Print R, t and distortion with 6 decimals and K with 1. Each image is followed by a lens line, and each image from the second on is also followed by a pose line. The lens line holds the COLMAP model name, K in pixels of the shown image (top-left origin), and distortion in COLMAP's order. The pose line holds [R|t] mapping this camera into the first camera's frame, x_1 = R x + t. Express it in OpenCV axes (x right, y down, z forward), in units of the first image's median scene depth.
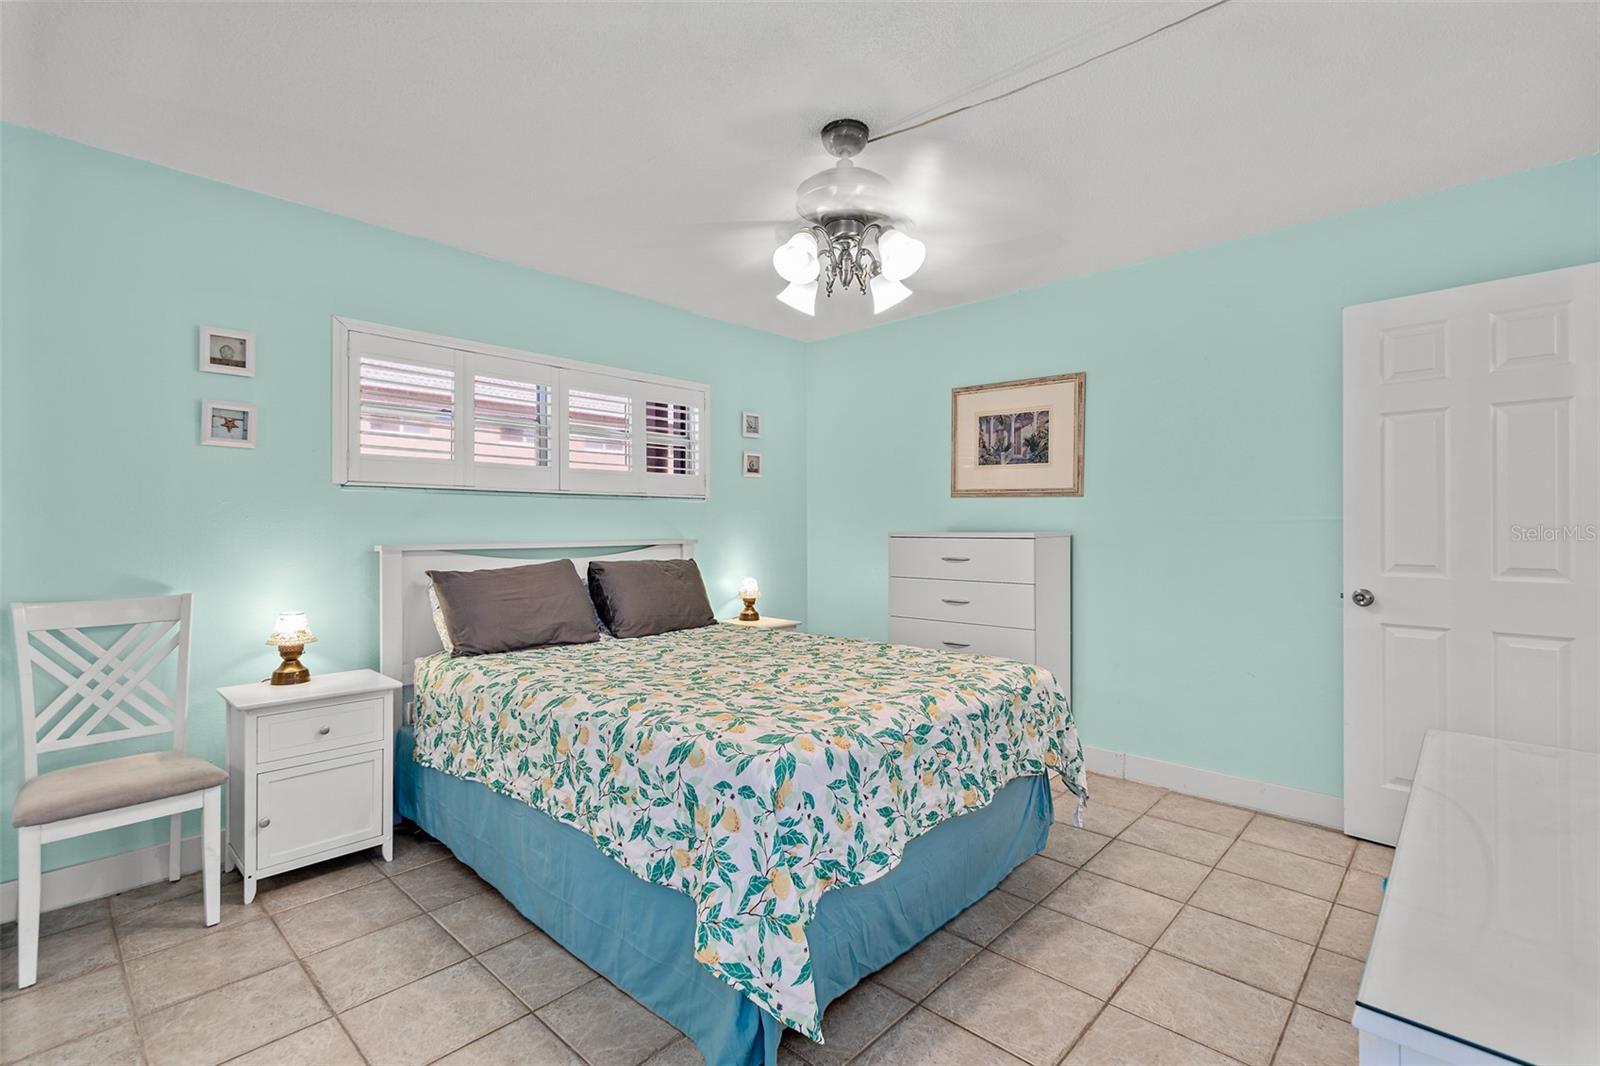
lens RADIAL K [[733.7, 0, 797.0], [0, 733.7, 519.0], [0, 0, 1]] dist [0.002010, 0.000055]
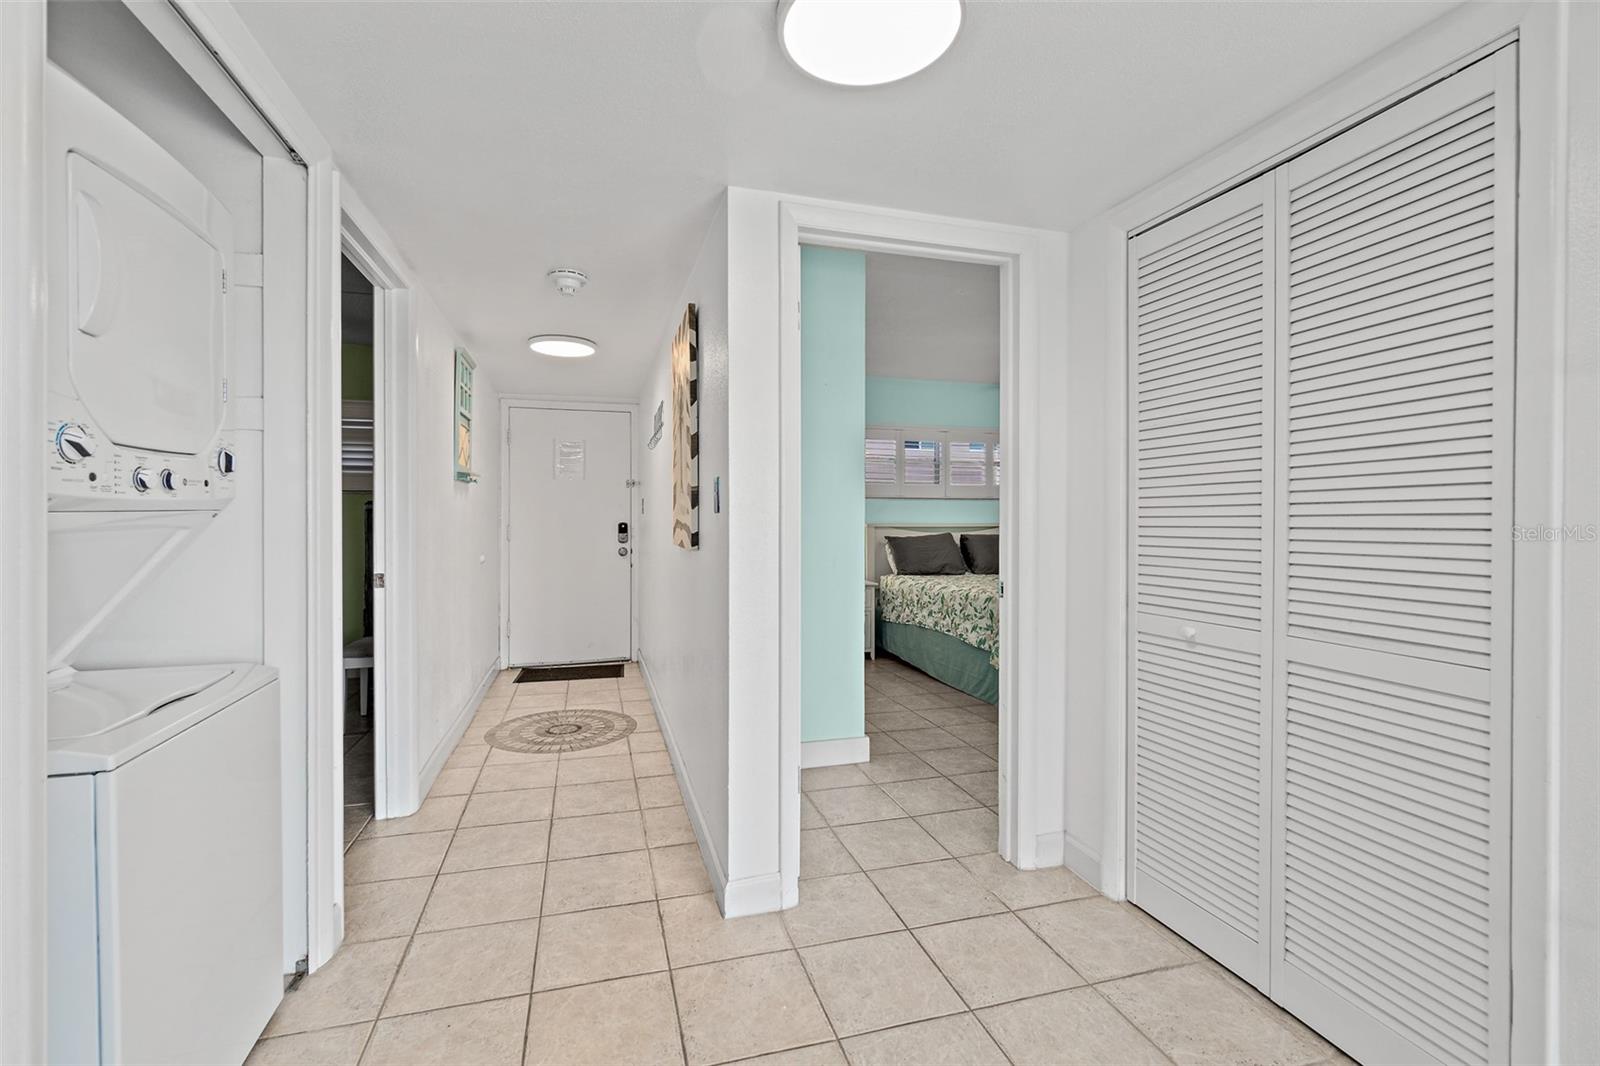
lens RADIAL K [[704.6, 0, 798.4], [0, 704.6, 524.9], [0, 0, 1]] dist [-0.000152, 0.000781]
pose [[0.865986, 0.002640, -0.500061, 0.379674], [0.006215, 0.999852, 0.016041, 0.004380], [0.500029, -0.016999, 0.865842, -1.128484]]
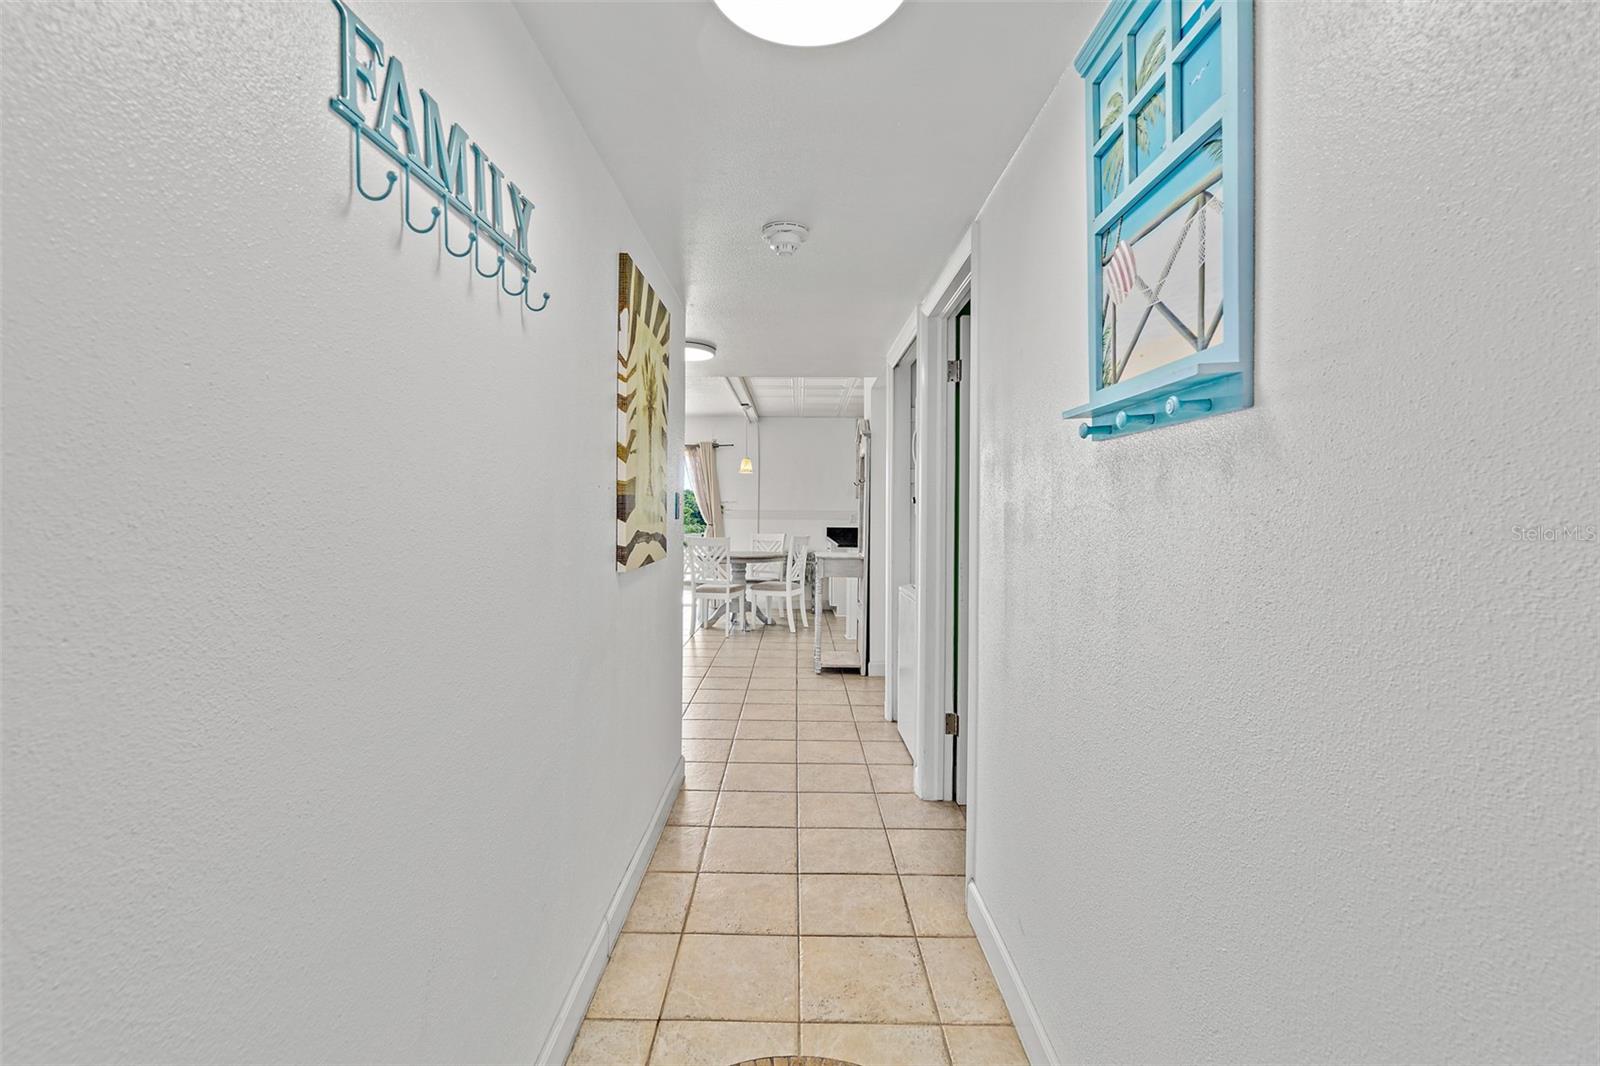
lens RADIAL K [[704.6, 0, 796.4], [0, 704.6, 522.9], [0, 0, 1]] dist [-0.000152, 0.000781]
pose [[-0.688880, -0.019896, 0.724602, -1.281612], [-0.014405, 0.999802, 0.013758, -0.012719], [-0.724732, -0.000960, -0.689030, 0.372537]]
